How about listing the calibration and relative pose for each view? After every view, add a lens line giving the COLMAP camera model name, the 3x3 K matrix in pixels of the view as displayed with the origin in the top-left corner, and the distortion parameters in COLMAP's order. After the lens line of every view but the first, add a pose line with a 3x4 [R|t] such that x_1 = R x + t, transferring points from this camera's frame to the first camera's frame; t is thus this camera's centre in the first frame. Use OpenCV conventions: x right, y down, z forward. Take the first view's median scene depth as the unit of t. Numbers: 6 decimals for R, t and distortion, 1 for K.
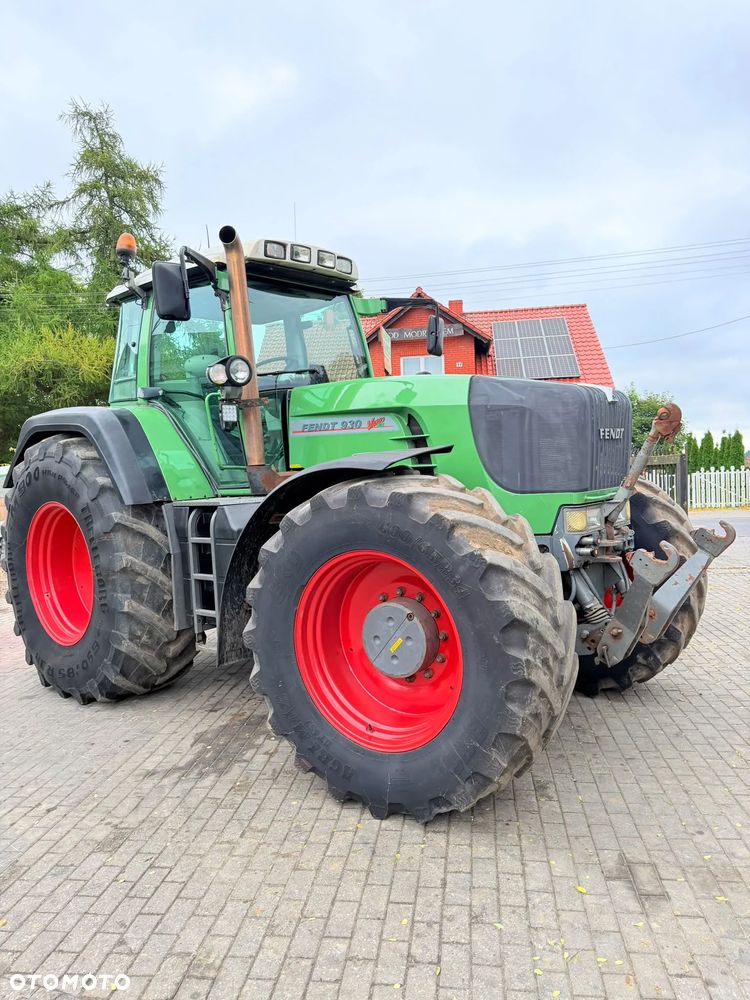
lens RADIAL K [[707.0, 0, 382.1], [0, 707.0, 499.1], [0, 0, 1]] dist [0.032247, -0.037053]
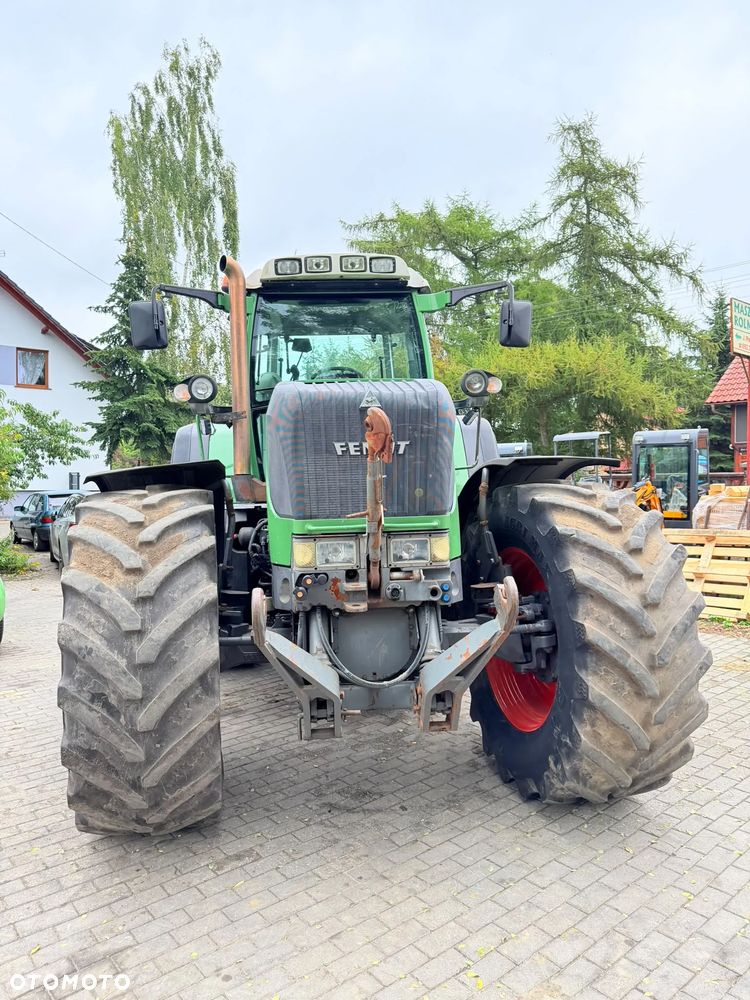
lens RADIAL K [[707.0, 0, 373.8], [0, 707.0, 496.7], [0, 0, 1]] dist [0.032247, -0.037053]
pose [[0.724985, 0.046649, -0.687183, 0.729019], [-0.048220, 0.998693, 0.016922, -0.044169], [0.687074, 0.020868, 0.726287, 0.376723]]
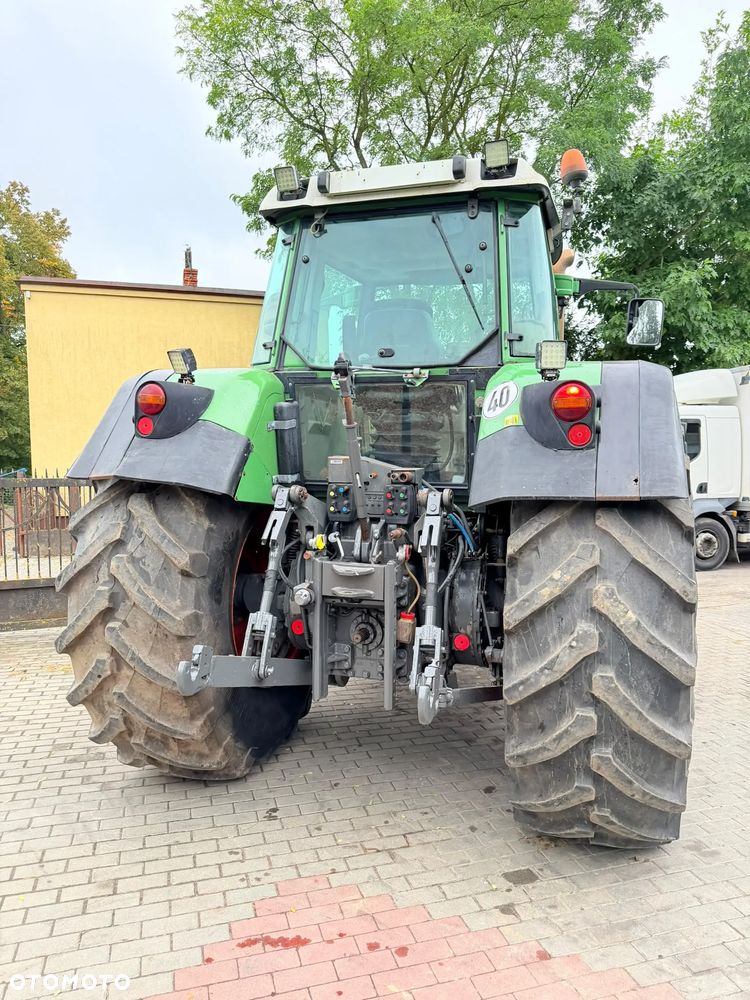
lens RADIAL K [[707.0, 0, 380.5], [0, 707.0, 499.2], [0, 0, 1]] dist [0.032247, -0.037053]
pose [[-0.400548, 0.004328, 0.916266, -1.111607], [0.059081, 0.998030, 0.021114, -0.044241], [-0.914369, 0.062591, -0.400014, 1.746690]]
